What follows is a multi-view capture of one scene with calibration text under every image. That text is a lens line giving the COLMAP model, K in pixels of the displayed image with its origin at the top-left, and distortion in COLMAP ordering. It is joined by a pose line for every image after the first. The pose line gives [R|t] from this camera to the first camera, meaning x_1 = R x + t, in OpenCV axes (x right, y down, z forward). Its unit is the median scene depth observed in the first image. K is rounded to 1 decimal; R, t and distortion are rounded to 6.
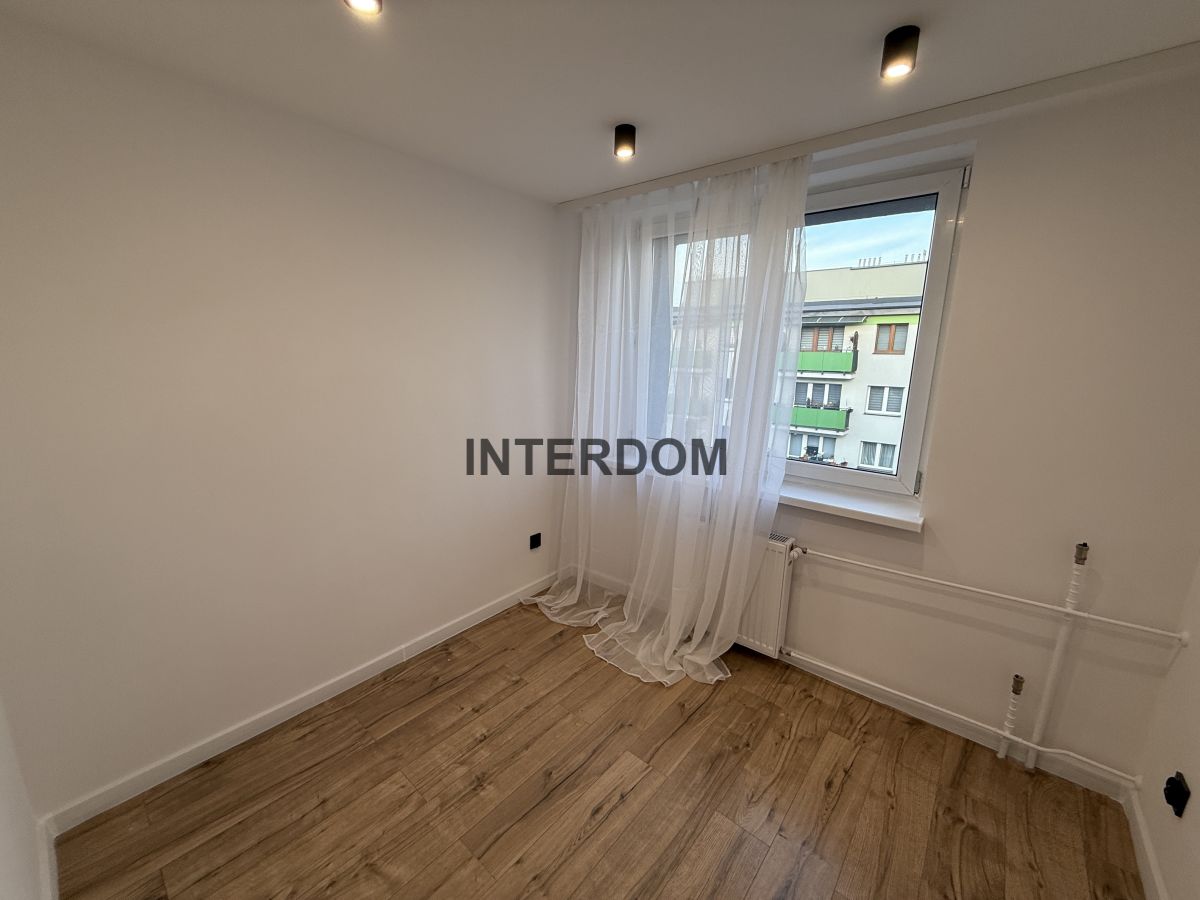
lens RADIAL K [[476.3, 0, 596.8], [0, 476.3, 449.0], [0, 0, 1]] dist [-0.000794, 0.000139]
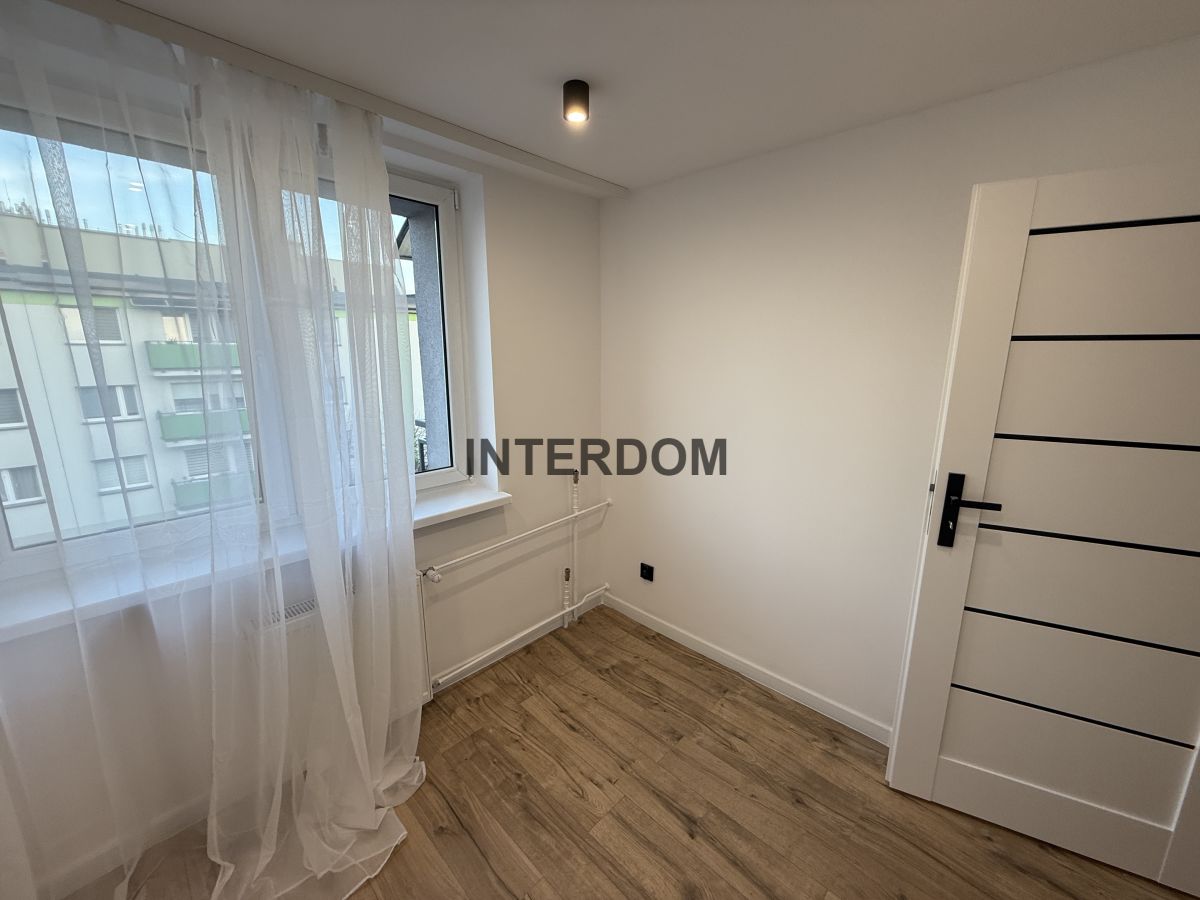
lens RADIAL K [[475.1, 0, 596.8], [0, 475.1, 448.3], [0, 0, 1]] dist [-0.001571, -0.000177]
pose [[0.066557, -0.216288, 0.974058, -0.460682], [0.197381, 0.959785, 0.199632, -0.158629], [-0.978065, 0.178973, 0.106571, 0.658183]]
